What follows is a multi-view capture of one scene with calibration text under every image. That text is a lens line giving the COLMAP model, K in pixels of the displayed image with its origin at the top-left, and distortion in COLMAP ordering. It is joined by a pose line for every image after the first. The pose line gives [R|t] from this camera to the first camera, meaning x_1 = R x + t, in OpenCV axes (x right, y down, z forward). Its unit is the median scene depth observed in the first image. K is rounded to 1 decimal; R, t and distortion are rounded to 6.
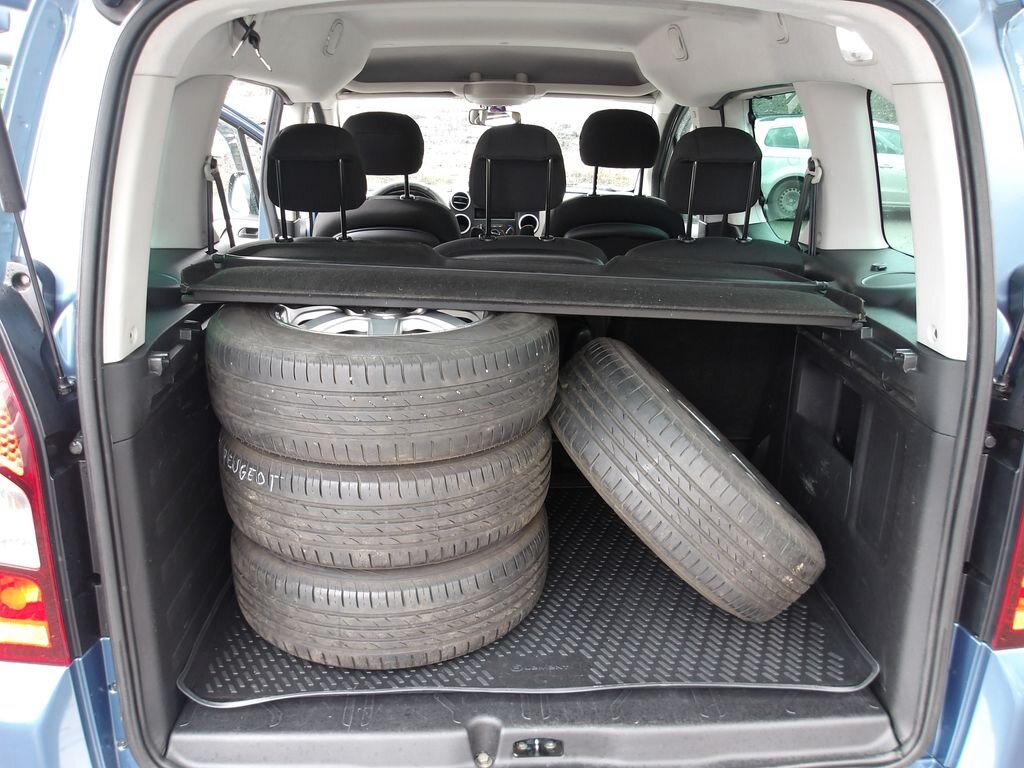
lens RADIAL K [[857.3, 0, 507.6], [0, 857.3, 390.4], [0, 0, 1]] dist [-0.002811, 0.013517]
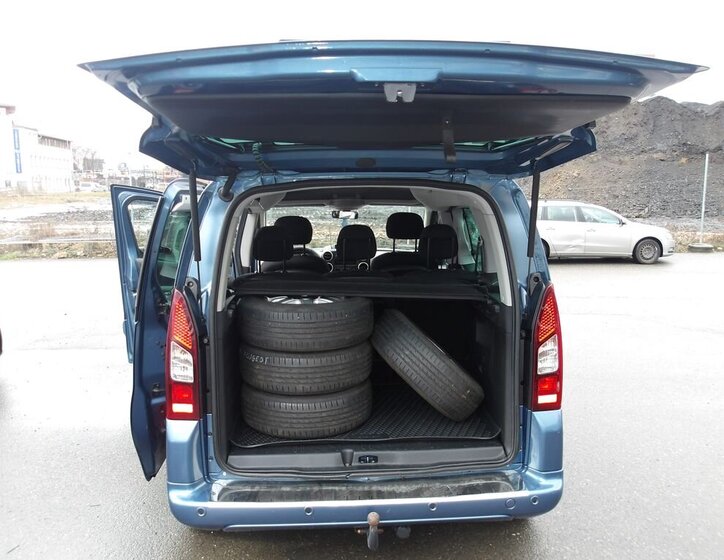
lens RADIAL K [[621.7, 0, 361.6], [0, 621.7, 278.2], [0, 0, 1]] dist [0.004258, -0.009228]
pose [[0.999707, -0.019275, 0.014675, -0.001525], [0.021608, 0.983342, -0.180475, 0.203201], [-0.010952, 0.180739, 0.983470, -0.912874]]
